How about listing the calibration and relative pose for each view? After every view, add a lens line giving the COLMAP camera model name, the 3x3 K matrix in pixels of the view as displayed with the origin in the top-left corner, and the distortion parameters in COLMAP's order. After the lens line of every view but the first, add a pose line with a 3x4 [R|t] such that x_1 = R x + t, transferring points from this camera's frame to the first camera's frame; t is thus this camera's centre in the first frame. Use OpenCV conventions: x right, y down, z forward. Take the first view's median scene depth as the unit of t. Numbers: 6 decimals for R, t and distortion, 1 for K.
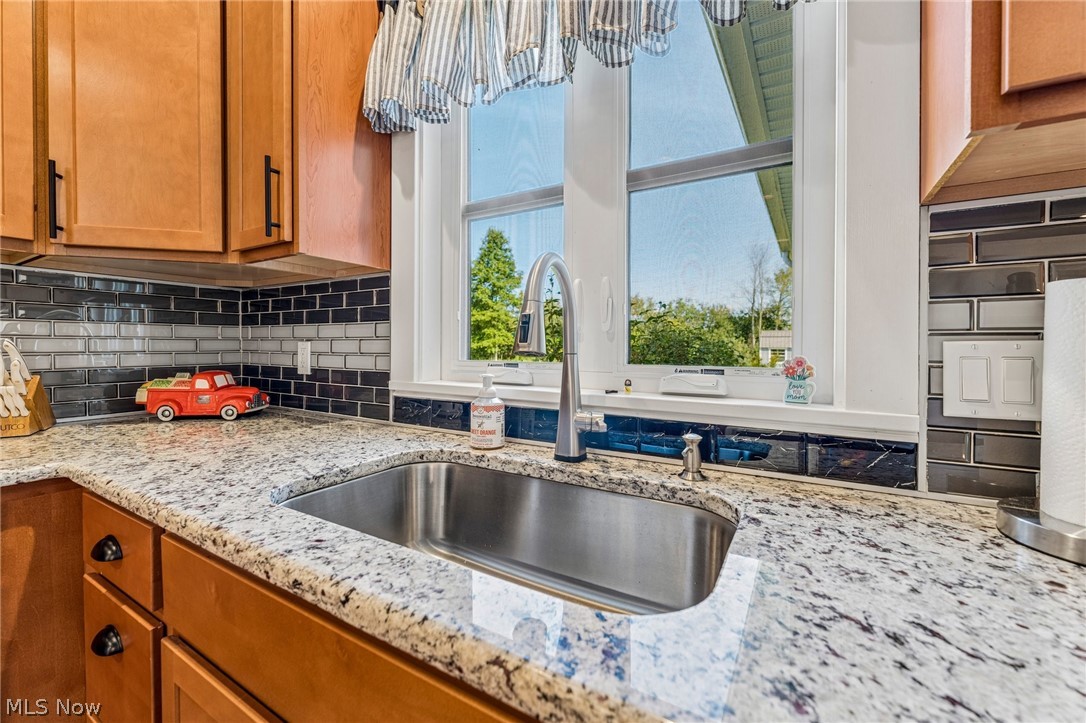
lens RADIAL K [[442.4, 0, 540.2], [0, 442.4, 354.3], [0, 0, 1]] dist [-0.000006, 0.000495]
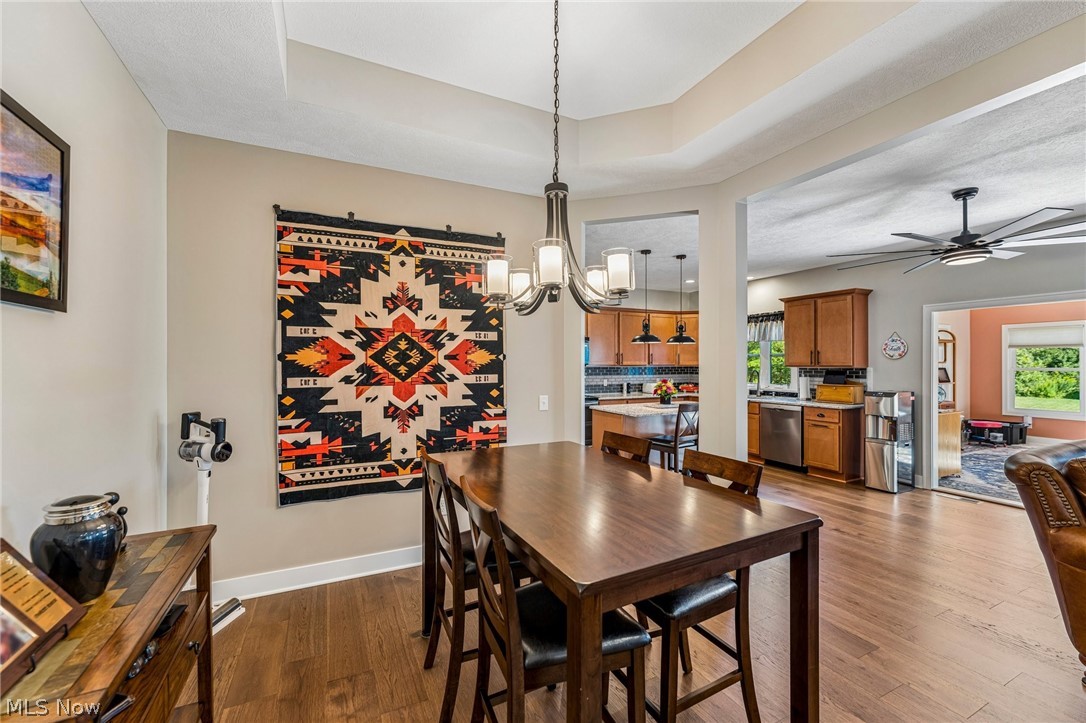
lens RADIAL K [[442.4, 0, 538.6], [0, 442.4, 363.6], [0, 0, 1]] dist [-0.000006, 0.000495]
pose [[0.838413, -0.002781, -0.545029, 0.693144], [-0.009484, 0.999761, -0.019690, -0.086736], [0.544953, 0.021677, 0.838186, -4.923140]]
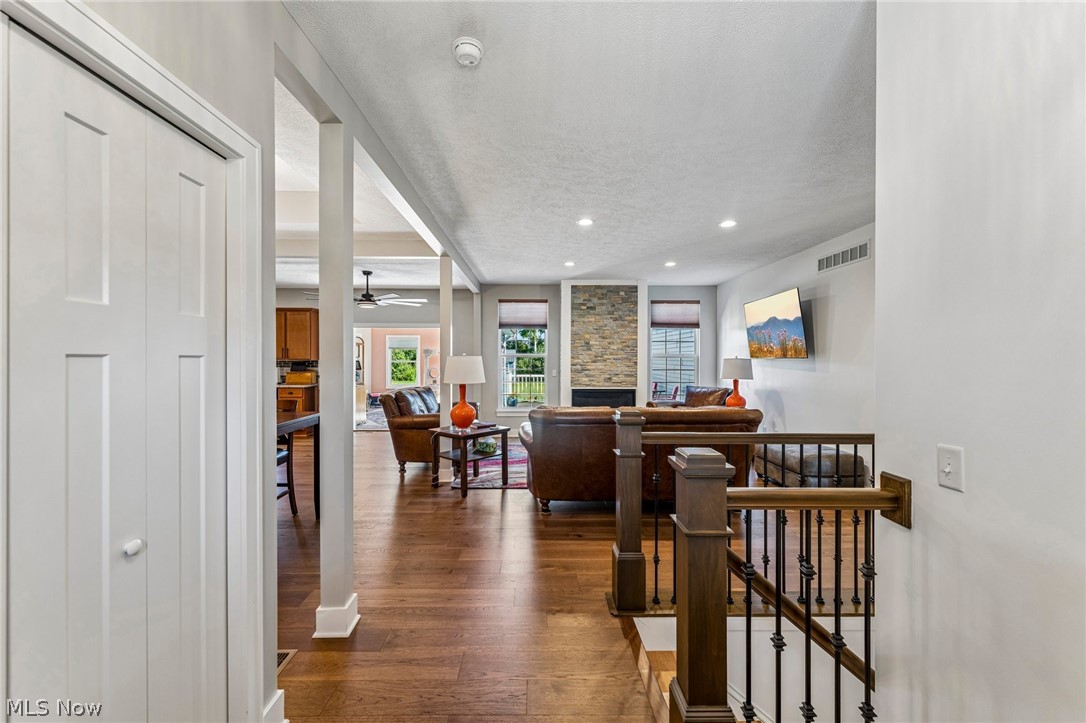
lens RADIAL K [[442.4, 0, 544.3], [0, 442.4, 363.5], [0, 0, 1]] dist [-0.000006, 0.000495]
pose [[0.844932, -0.003070, 0.534865, 0.360241], [0.008940, 0.999925, -0.008384, -0.030677], [-0.534799, 0.011865, 0.844896, -6.842240]]
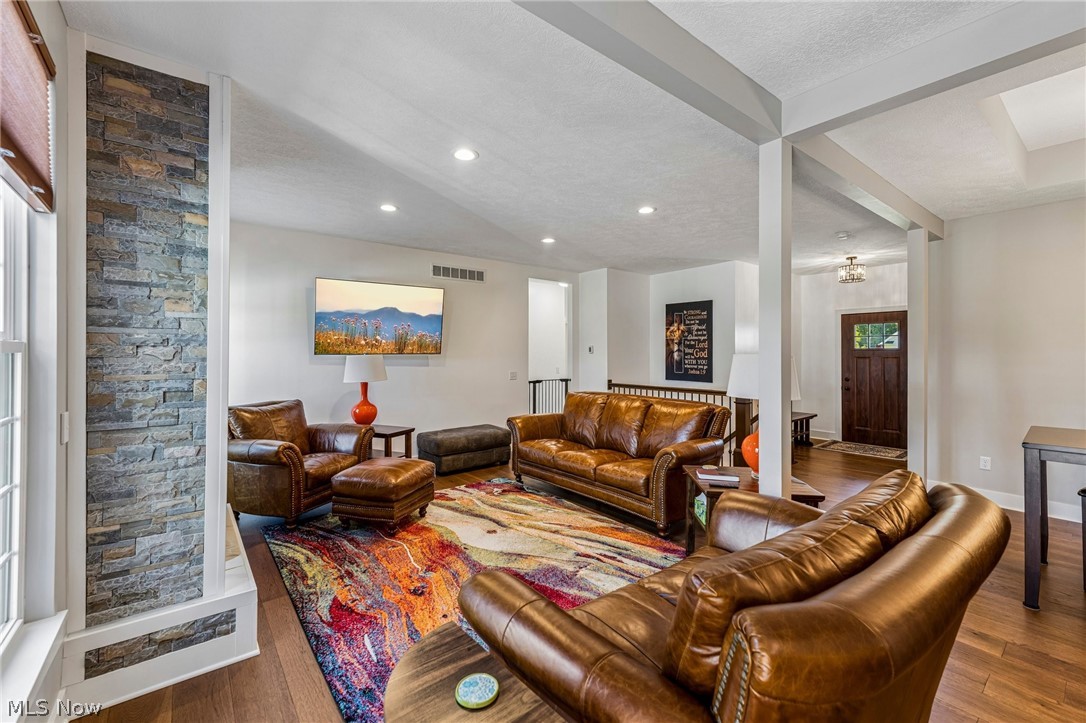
lens RADIAL K [[442.4, 0, 541.1], [0, 442.4, 352.1], [0, 0, 1]] dist [-0.000006, 0.000495]
pose [[-0.935506, -0.005646, 0.353265, 1.920331], [0.002081, 0.999767, 0.021489, -0.187819], [-0.353304, 0.020838, -0.935276, -1.270388]]
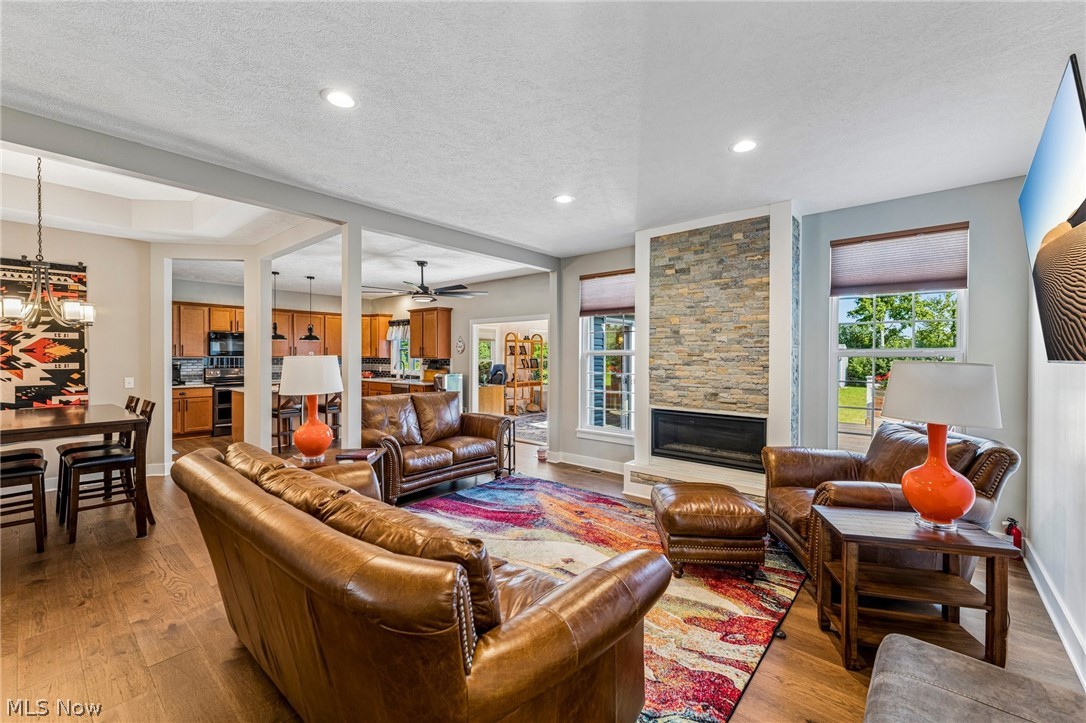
lens RADIAL K [[442.4, 0, 541.1], [0, 442.4, 360.9], [0, 0, 1]] dist [-0.000006, 0.000495]
pose [[0.986288, 0.004567, -0.164970, 3.326505], [-0.006051, 0.999946, -0.008494, -0.080765], [0.164922, 0.009376, 0.986262, -5.819645]]
